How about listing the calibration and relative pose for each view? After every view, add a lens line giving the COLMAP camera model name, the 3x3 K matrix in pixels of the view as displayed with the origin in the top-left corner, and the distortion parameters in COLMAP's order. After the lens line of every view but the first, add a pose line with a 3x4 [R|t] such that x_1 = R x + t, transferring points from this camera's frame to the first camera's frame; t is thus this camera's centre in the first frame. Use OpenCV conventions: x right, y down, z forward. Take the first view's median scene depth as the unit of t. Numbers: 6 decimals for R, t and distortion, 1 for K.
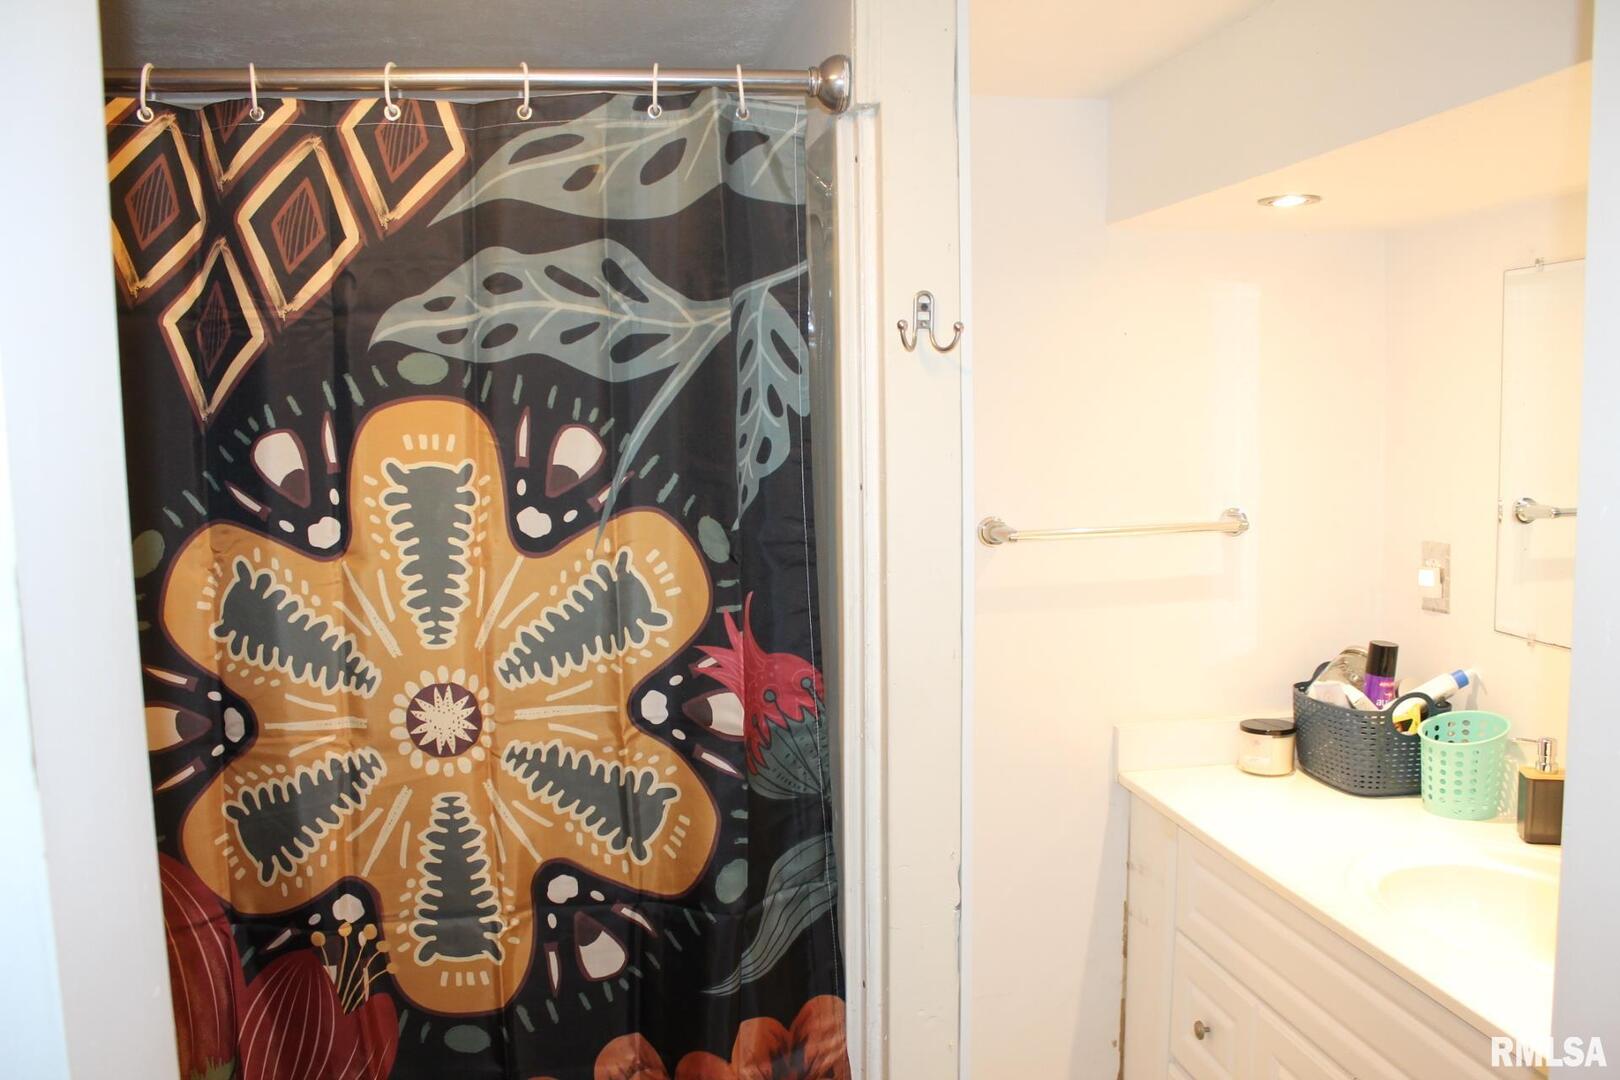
lens RADIAL K [[1276.4, 0, 812.1], [0, 1276.4, 531.0], [0, 0, 1]] dist [-0.117664, -0.010624]
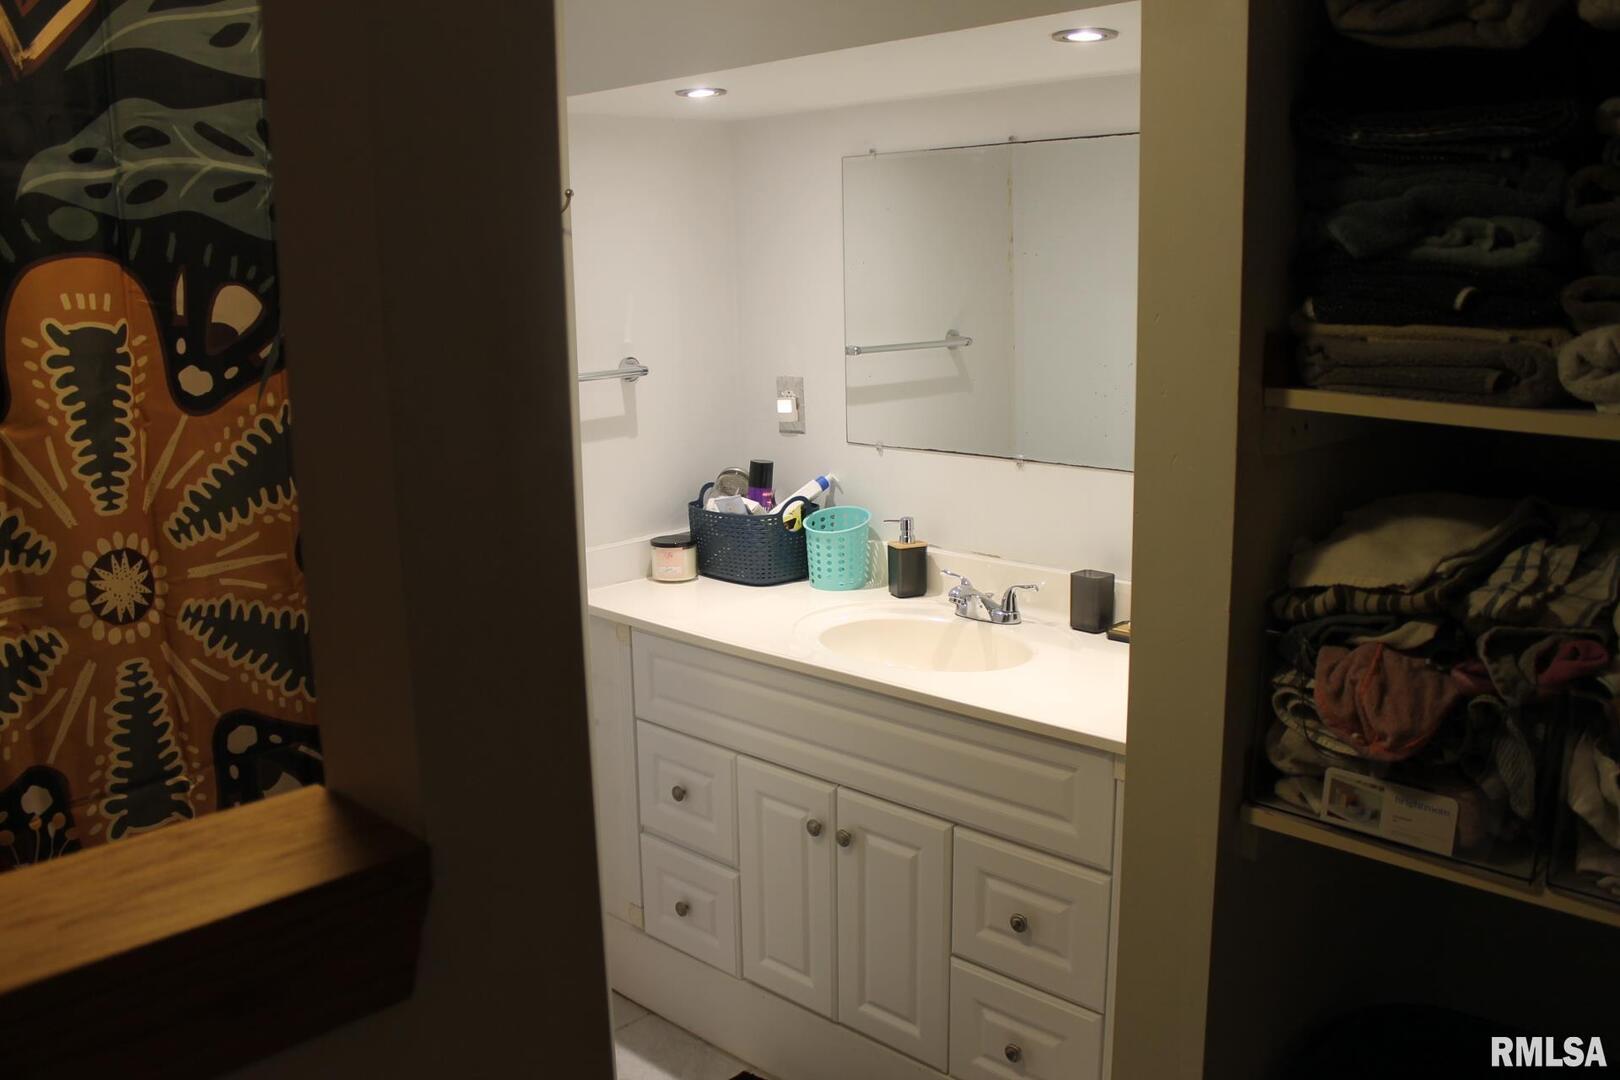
lens RADIAL K [[1362.3, 0, 811.8], [0, 1362.3, 541.3], [0, 0, 1]] dist [-0.087815, 0.045155]
pose [[0.788198, -0.113280, 0.604906, -0.489694], [0.052915, 0.991748, 0.116775, 0.021512], [-0.613142, -0.060034, 0.787688, -0.145566]]
